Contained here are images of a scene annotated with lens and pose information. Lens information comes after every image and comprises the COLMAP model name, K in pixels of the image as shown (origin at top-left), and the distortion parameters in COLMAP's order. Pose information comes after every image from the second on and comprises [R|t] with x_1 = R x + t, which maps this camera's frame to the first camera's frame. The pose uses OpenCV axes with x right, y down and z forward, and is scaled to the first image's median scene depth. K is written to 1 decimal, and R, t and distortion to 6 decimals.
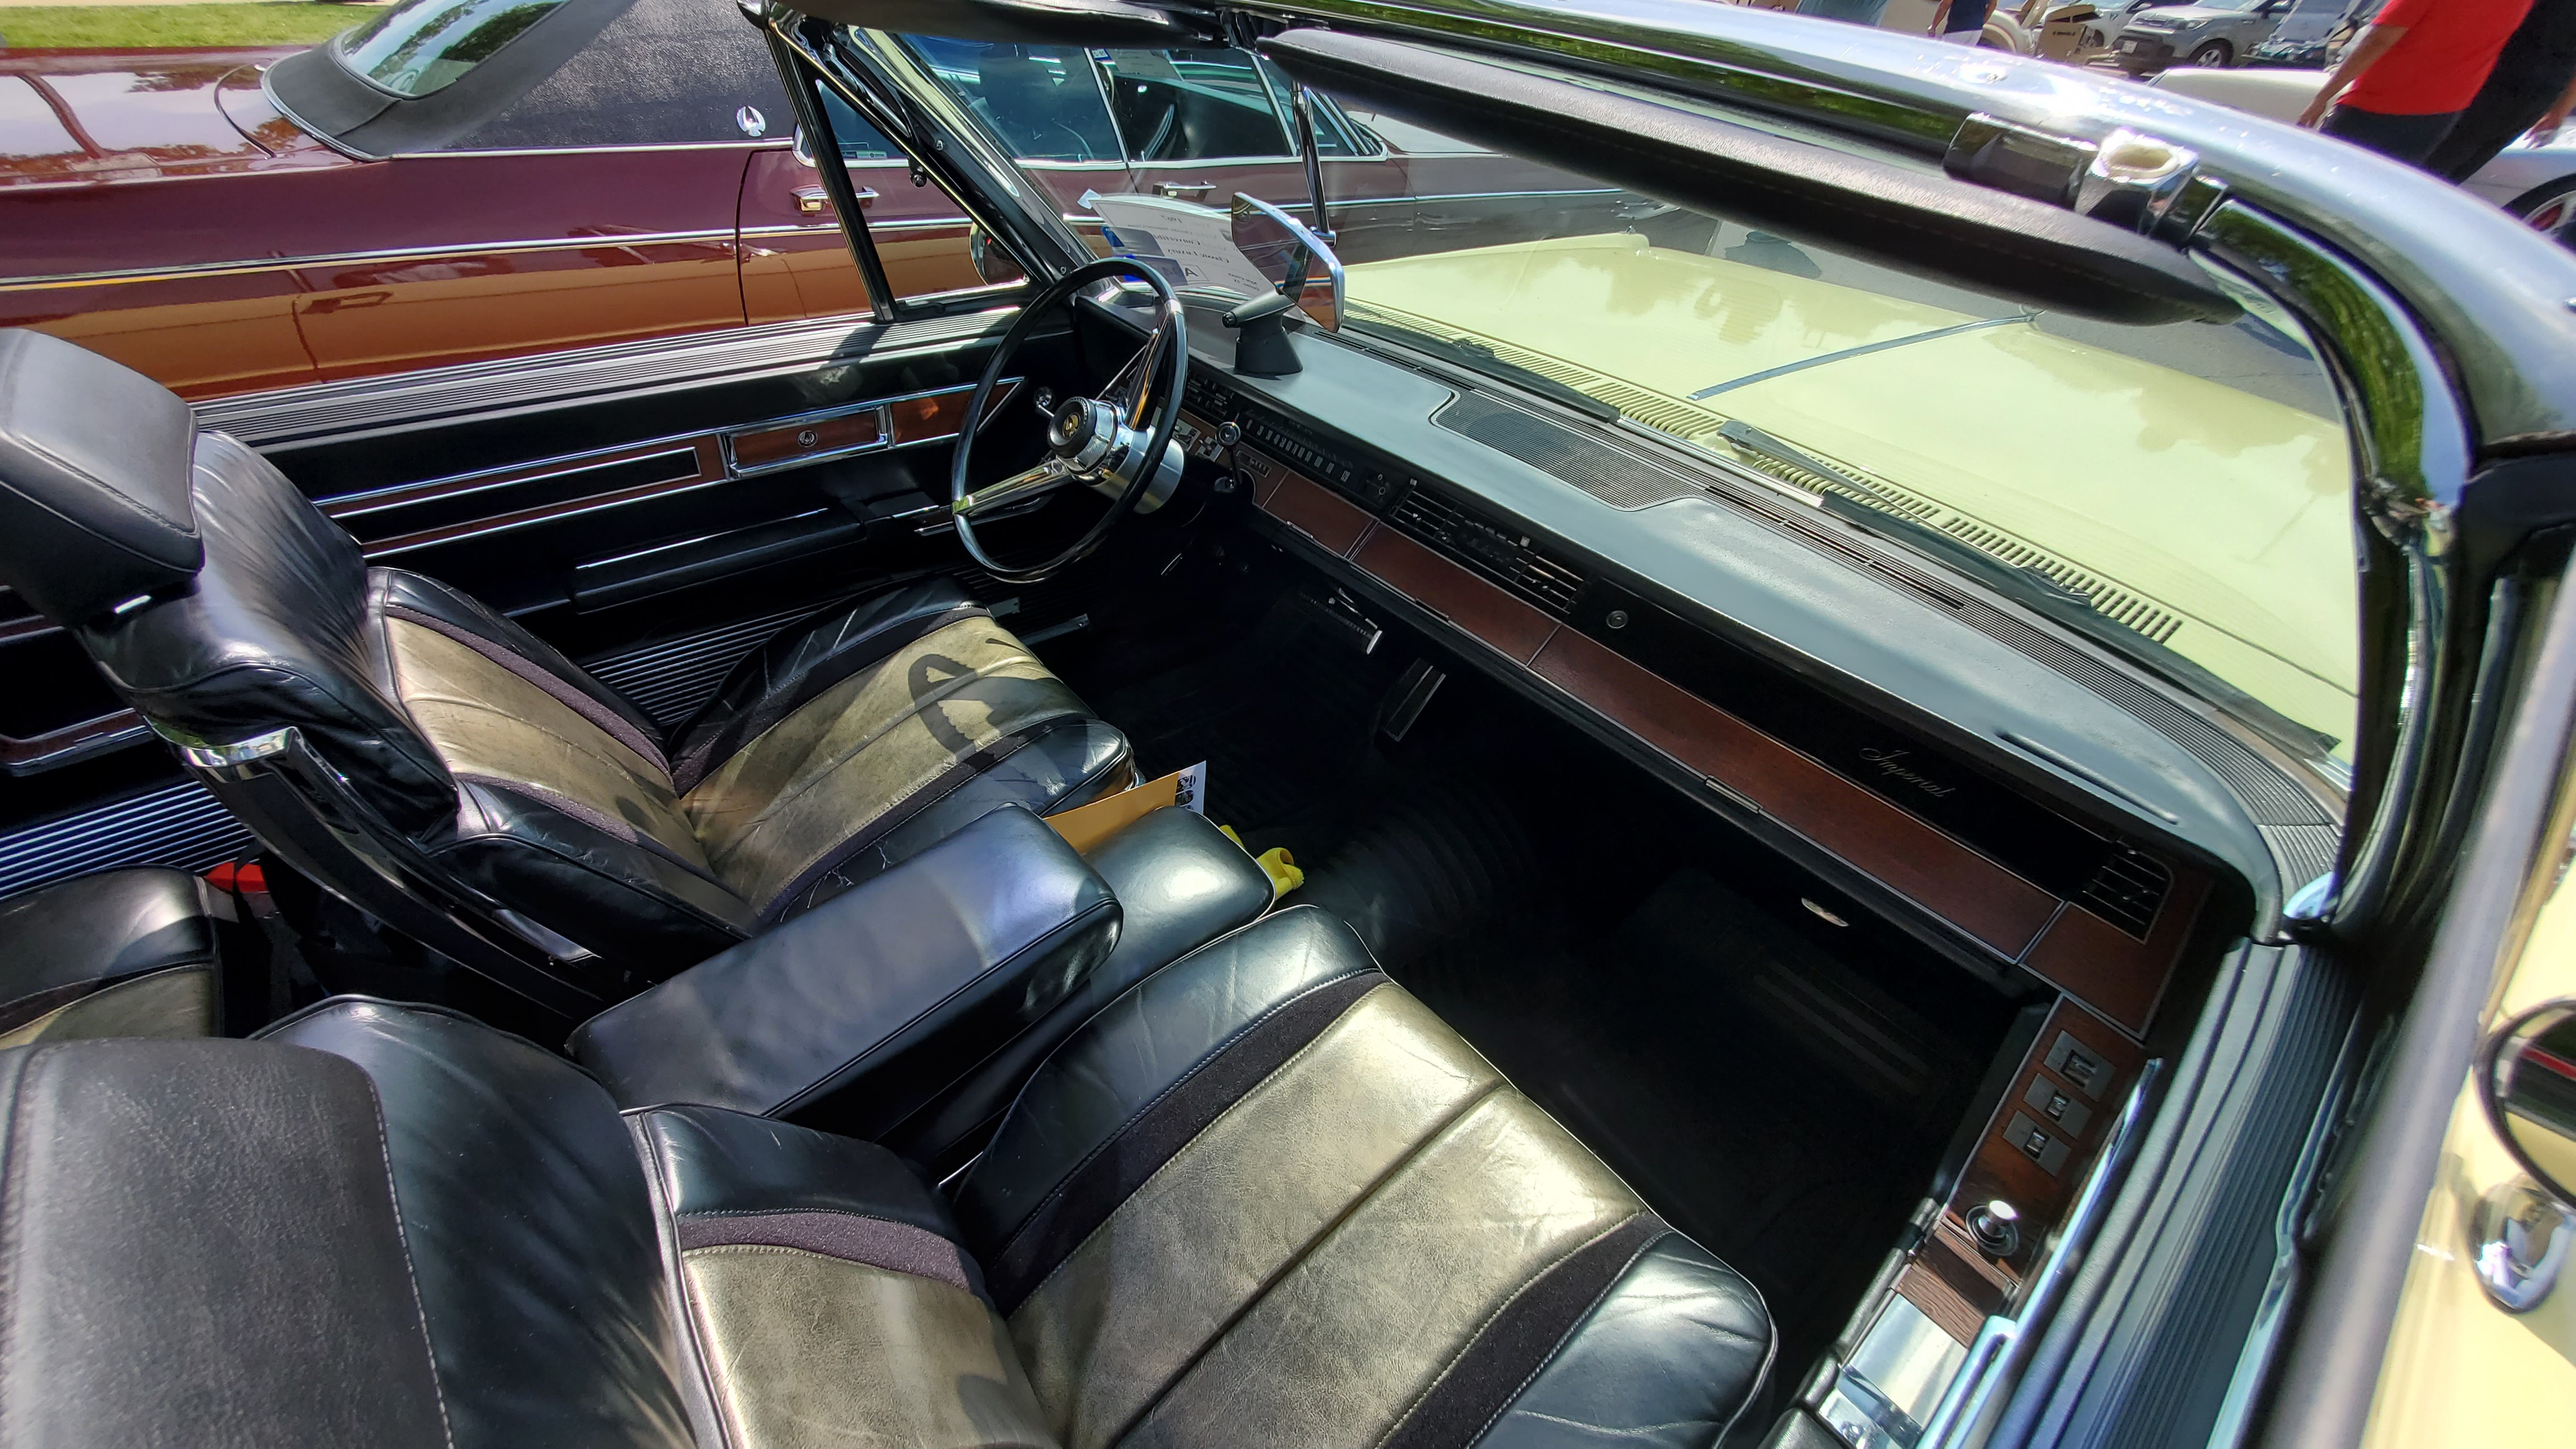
lens RADIAL K [[1010.8, 0, 1288.0], [0, 1010.8, 724.5], [0, 0, 1]] dist [-0.011642, 0.000006]
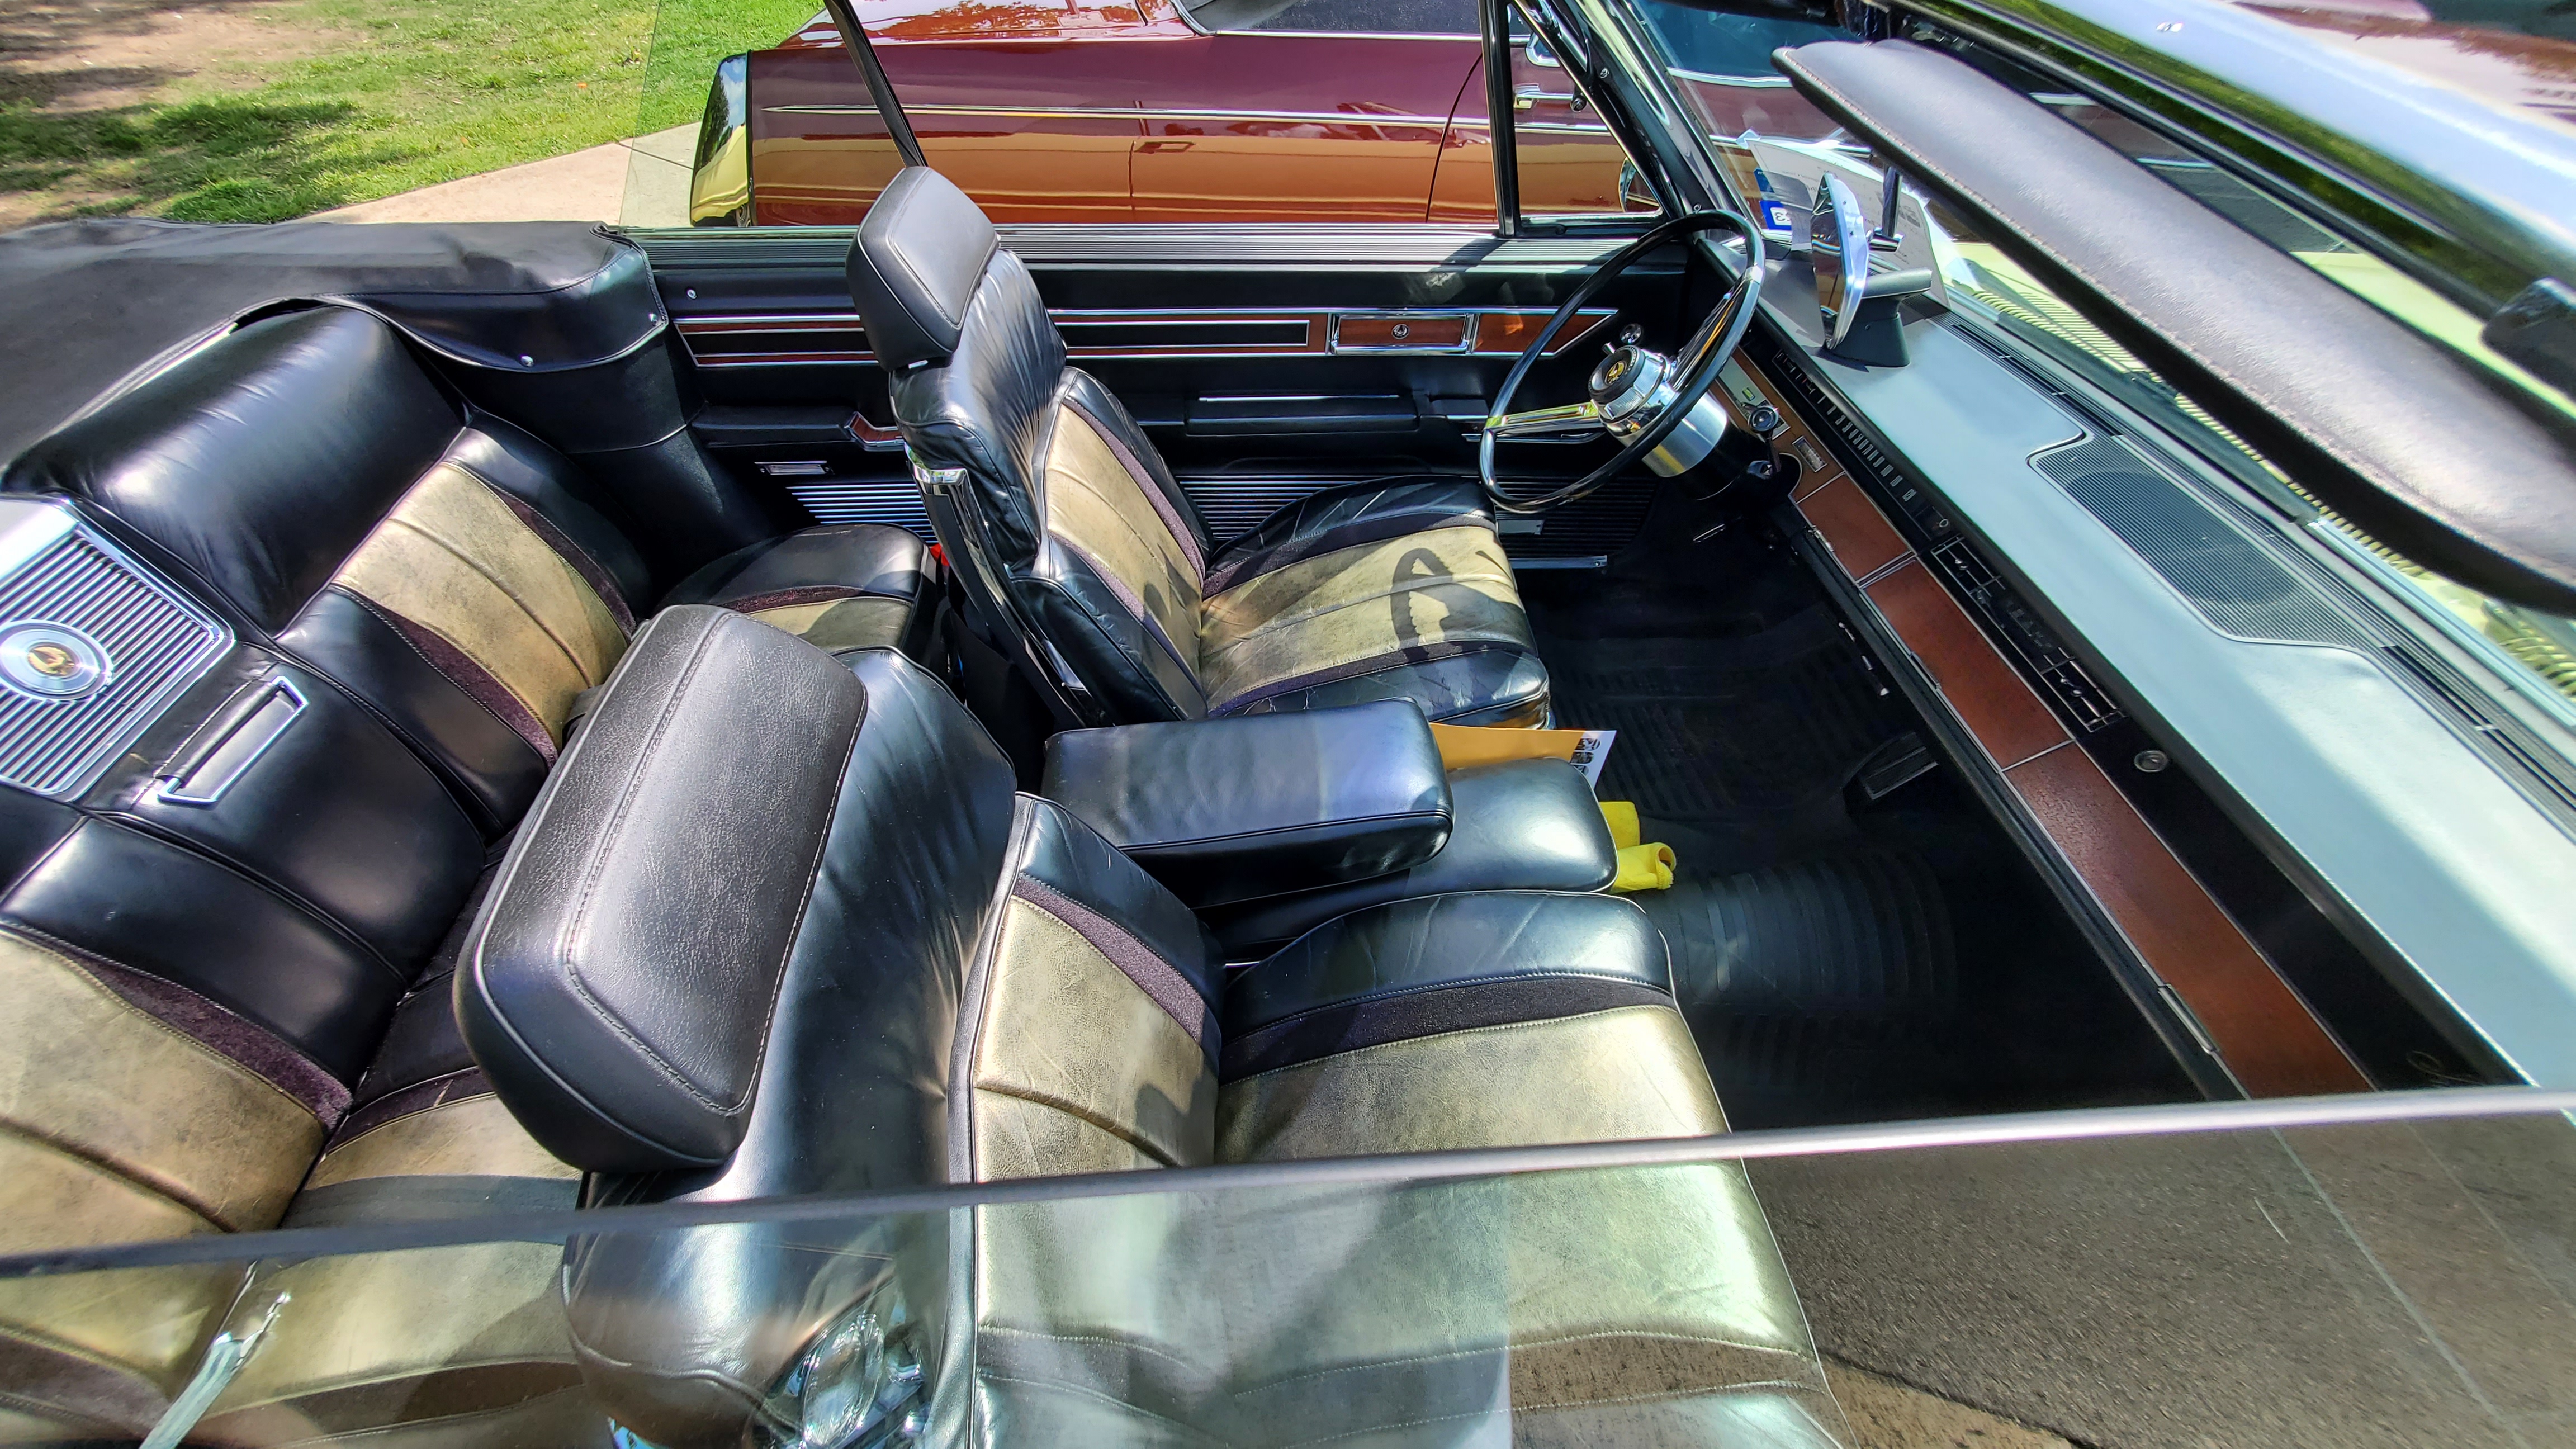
lens RADIAL K [[1010.8, 0, 1288.0], [0, 1010.8, 724.5], [0, 0, 1]] dist [-0.011642, 0.000006]
pose [[0.799259, 0.376233, -0.468651, 0.124697], [-0.334058, 0.926360, 0.173963, -0.036585], [0.499590, 0.017515, 0.866085, -0.027177]]
